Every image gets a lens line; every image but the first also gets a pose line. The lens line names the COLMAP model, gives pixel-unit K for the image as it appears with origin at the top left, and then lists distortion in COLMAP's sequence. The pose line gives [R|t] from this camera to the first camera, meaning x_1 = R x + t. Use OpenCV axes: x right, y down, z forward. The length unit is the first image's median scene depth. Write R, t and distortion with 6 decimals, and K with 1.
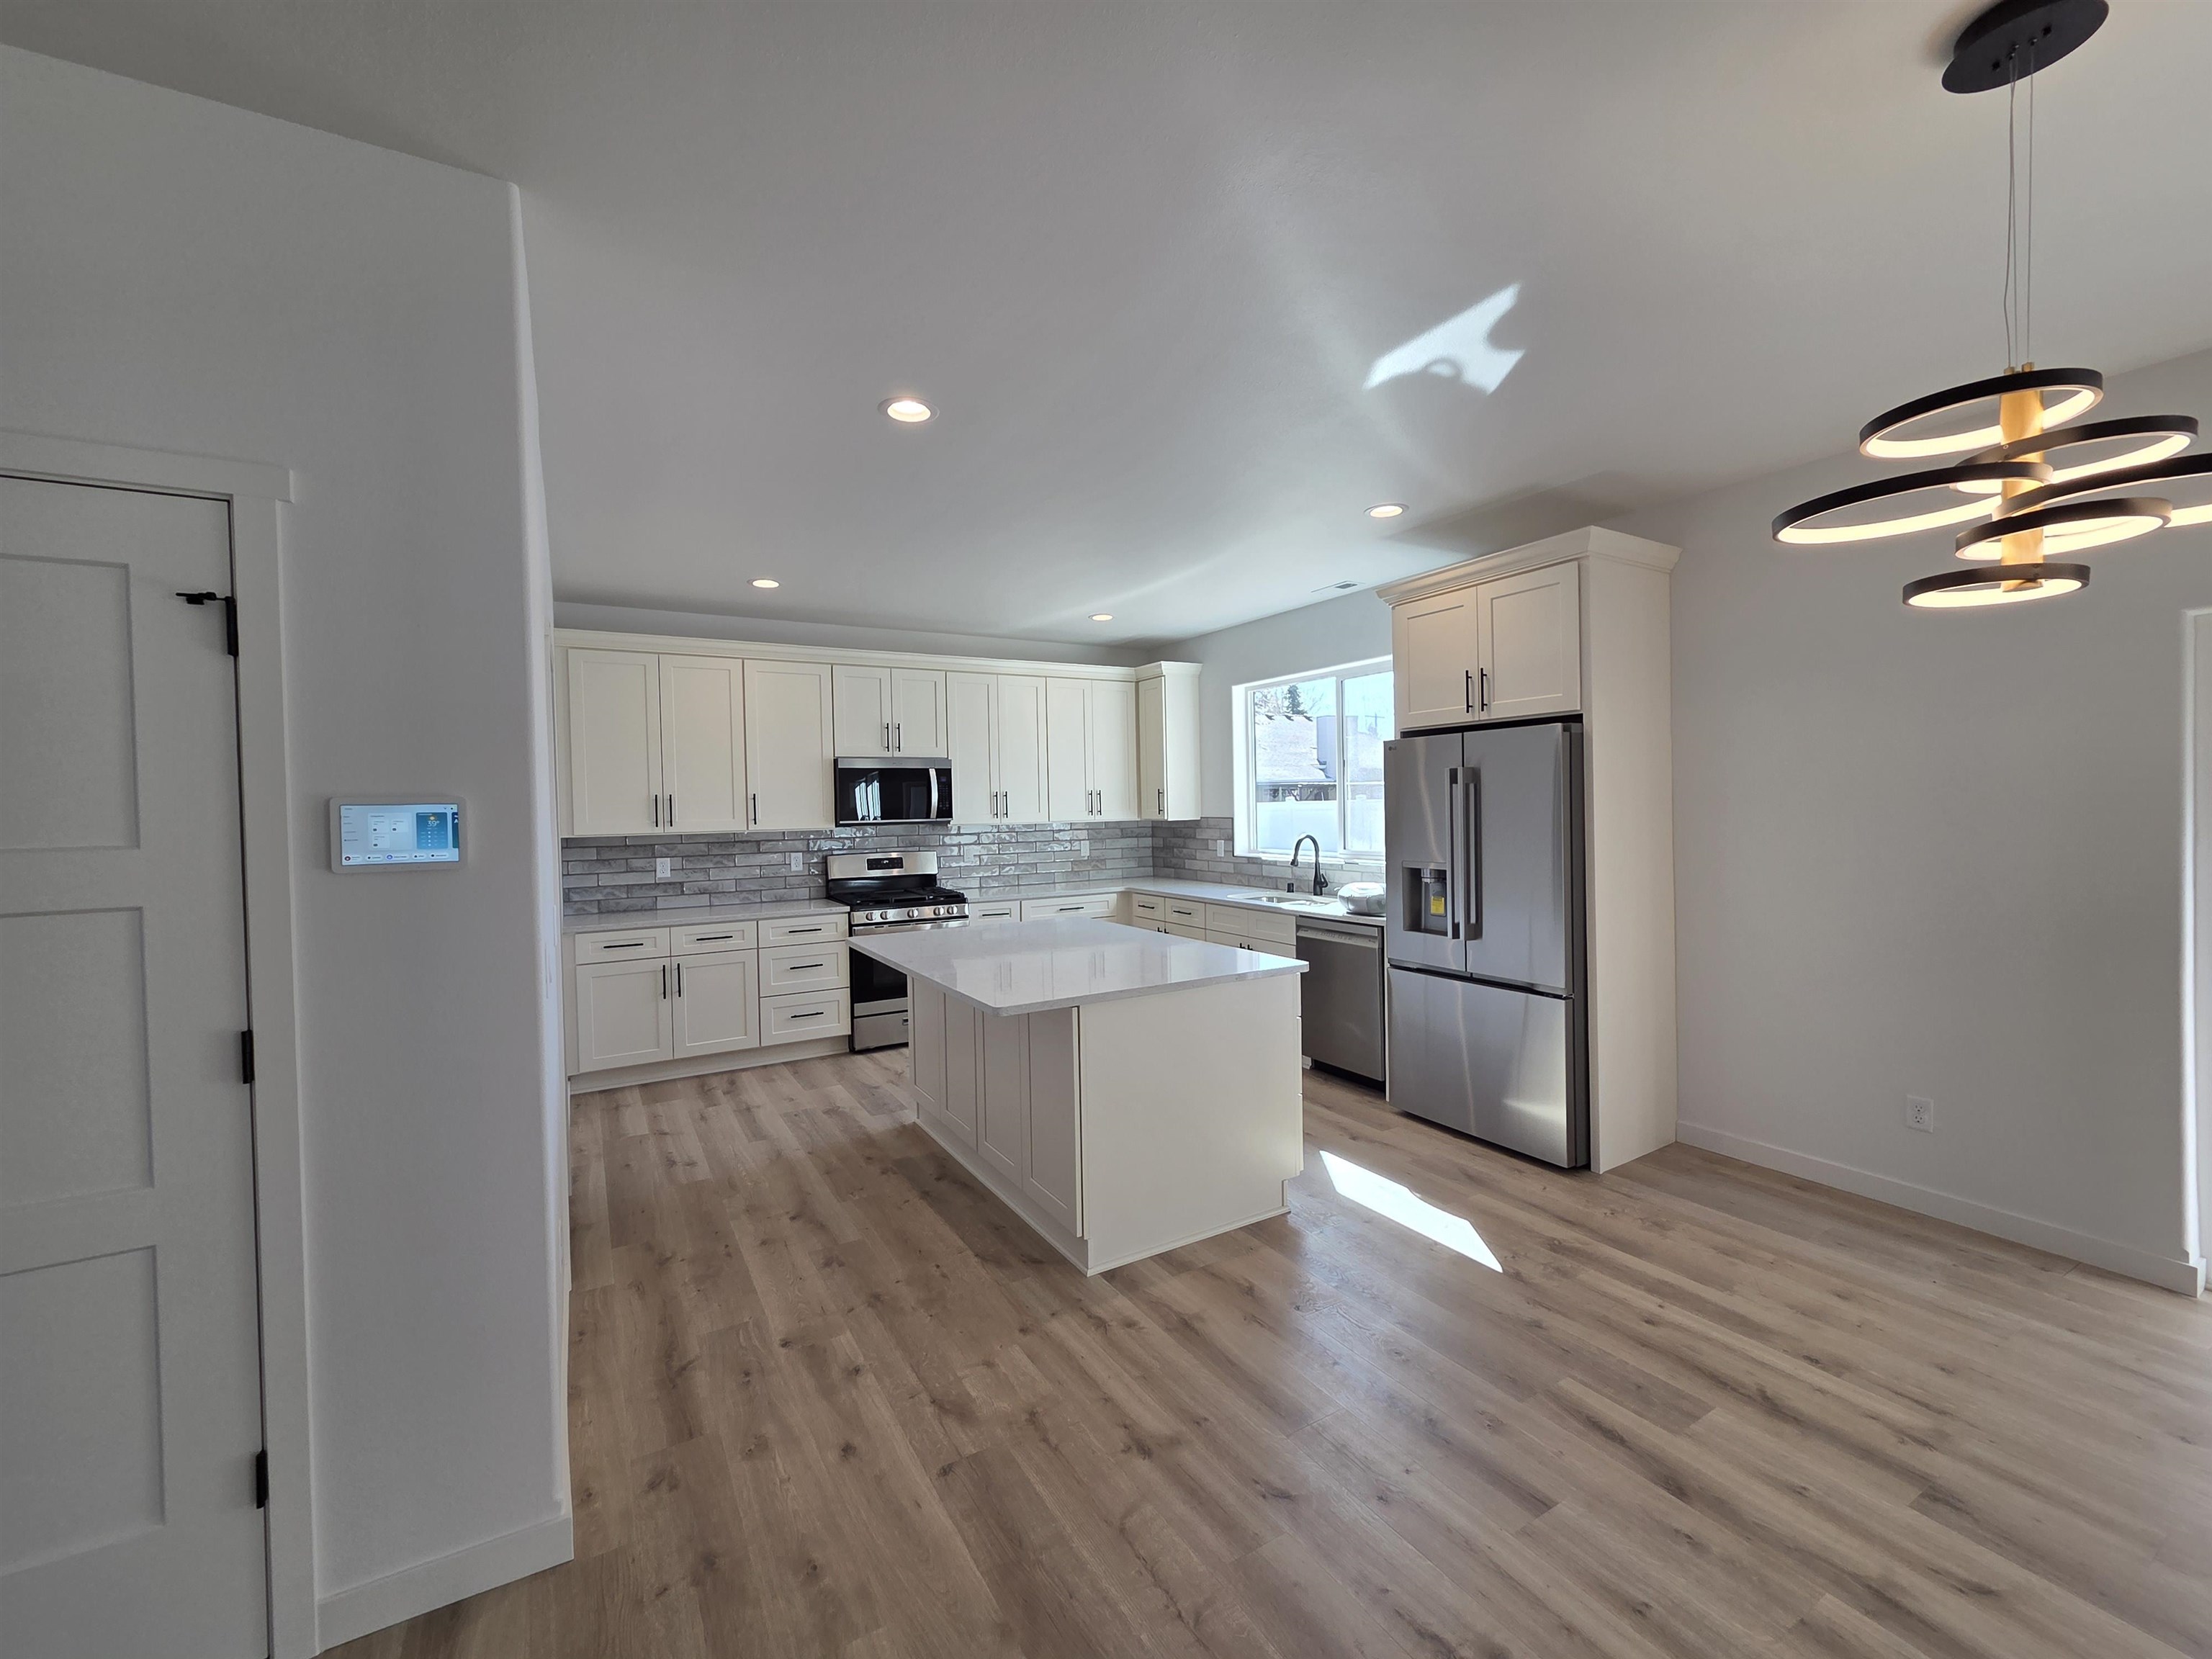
lens RADIAL K [[904.9, 0, 1101.0], [0, 904.9, 827.9], [0, 0, 1]] dist [0.004816, -0.000809]
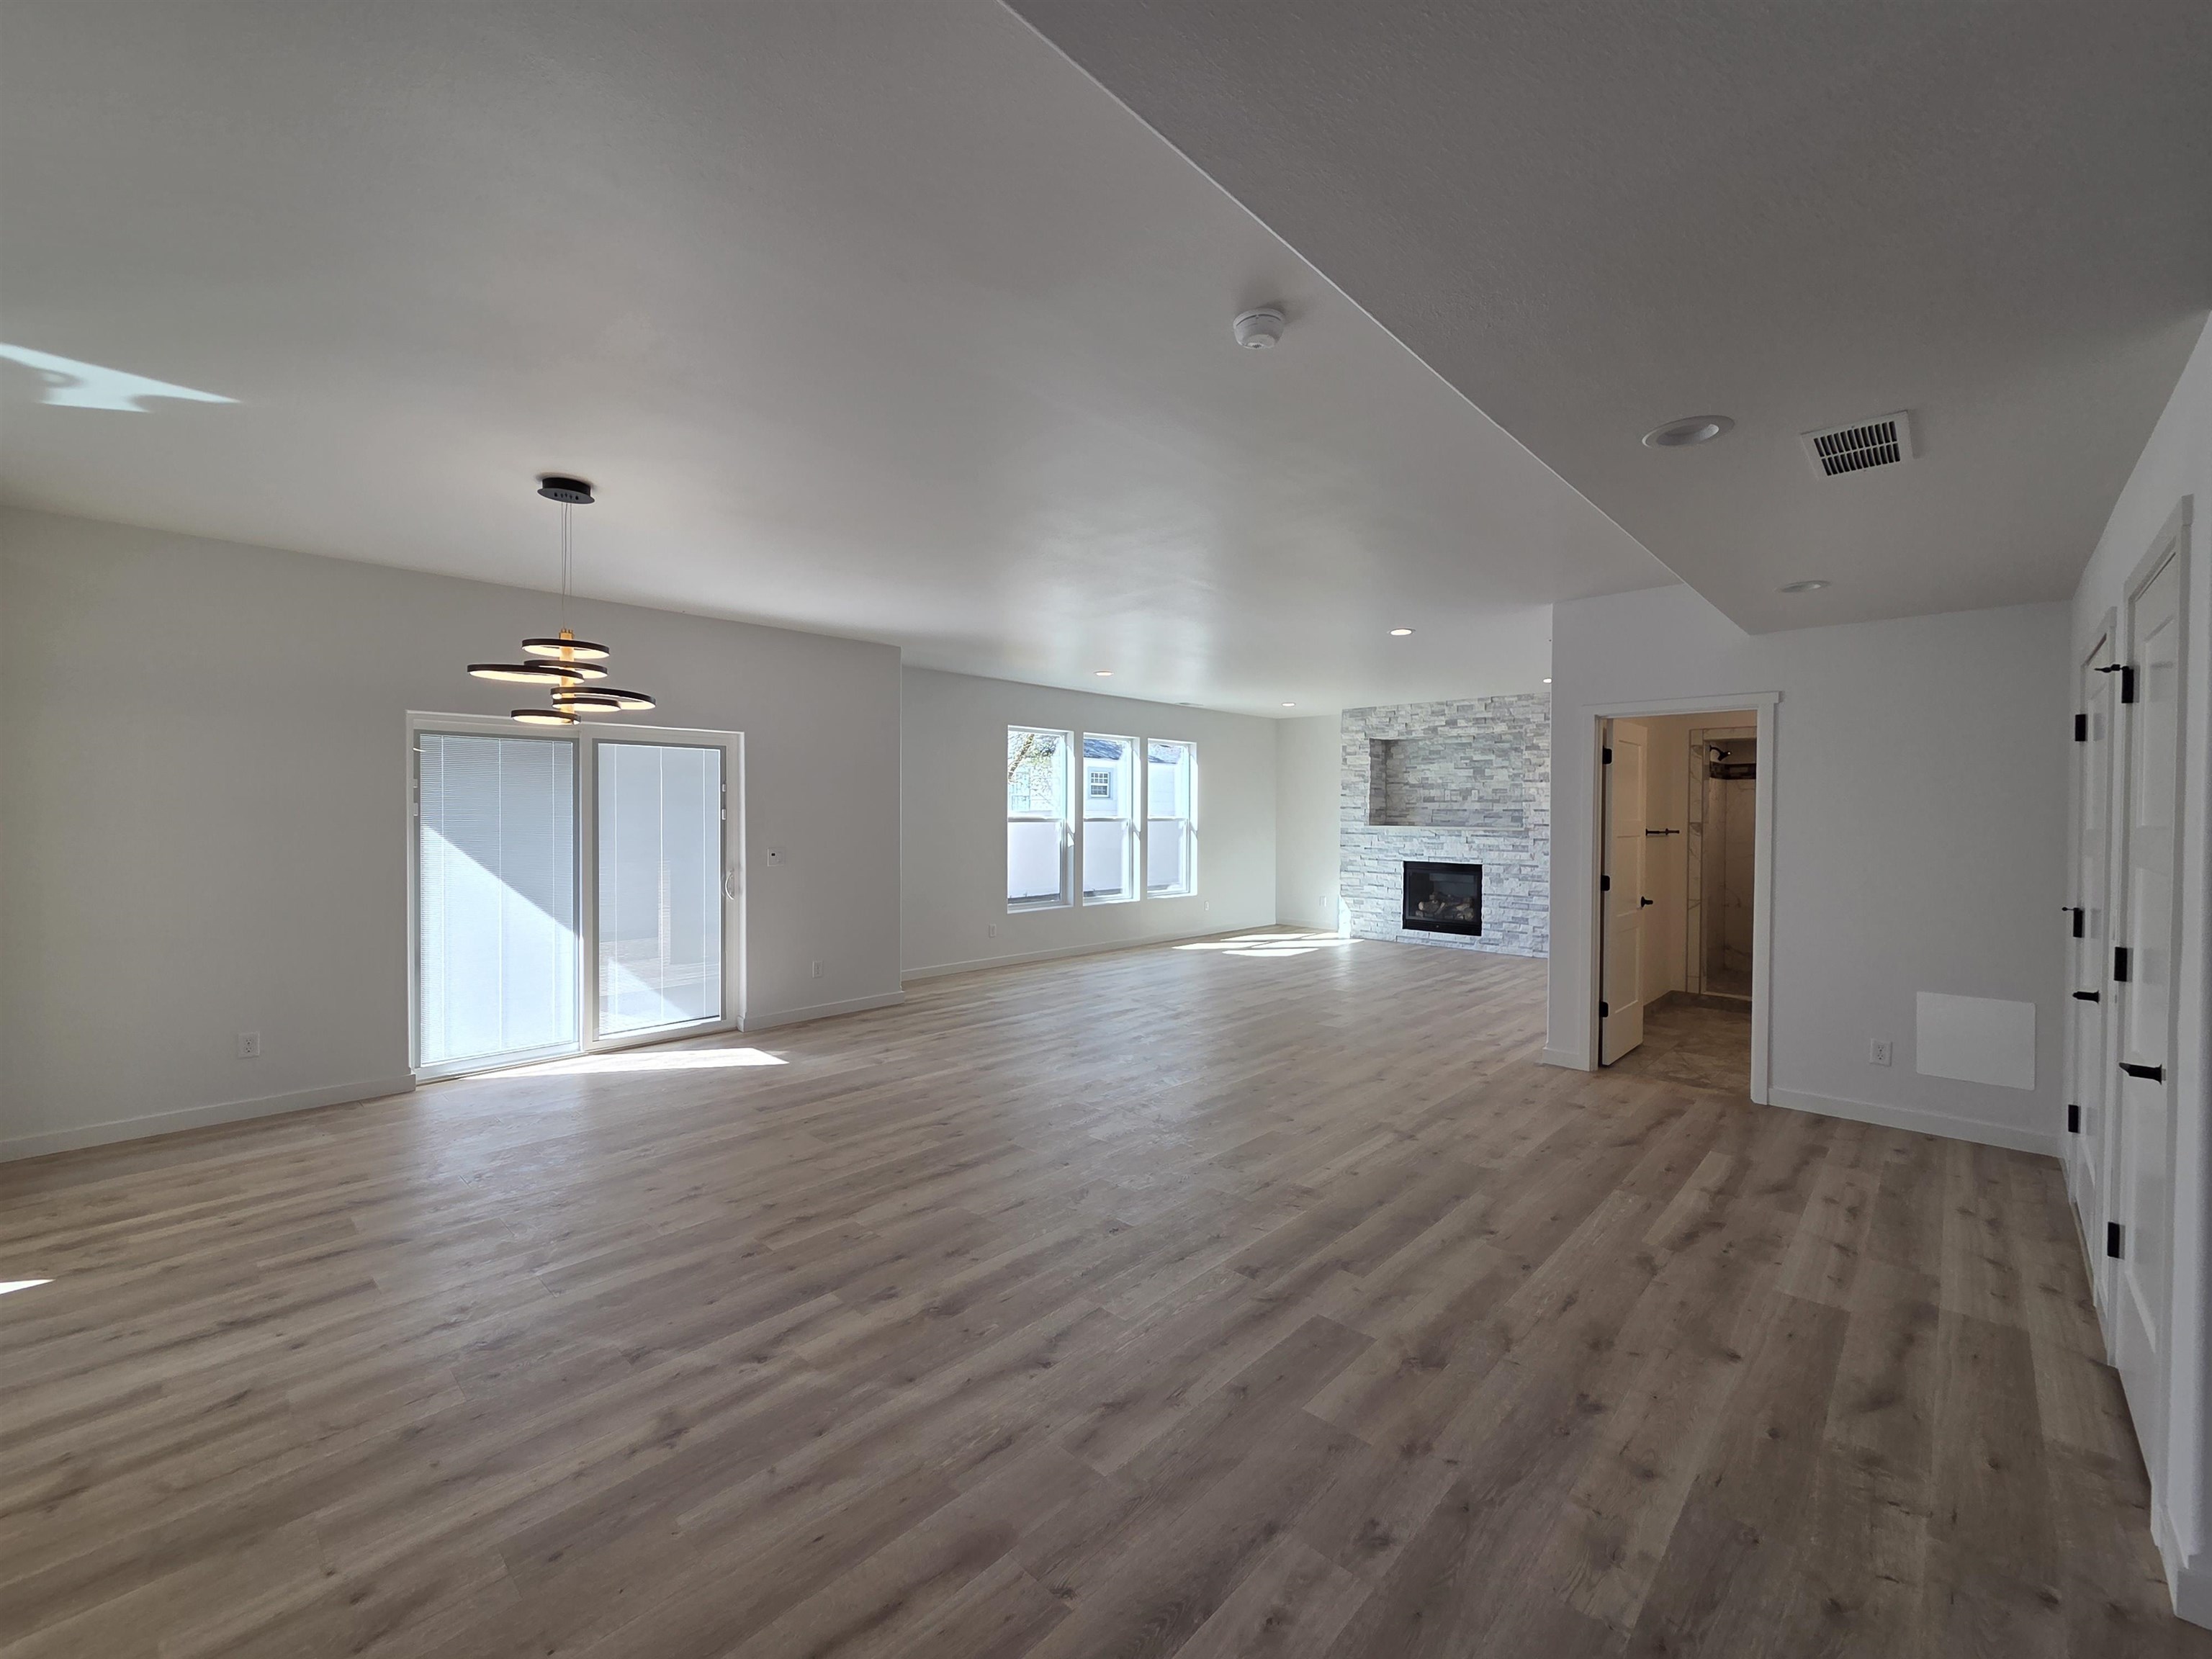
lens RADIAL K [[904.9, 0, 1110.0], [0, 904.9, 833.6], [0, 0, 1]] dist [0.004816, -0.000809]
pose [[-0.282804, -0.007309, 0.959150, -0.497000], [0.024459, 0.999591, 0.014829, 0.006992], [-0.958866, 0.027654, -0.282510, 0.092442]]
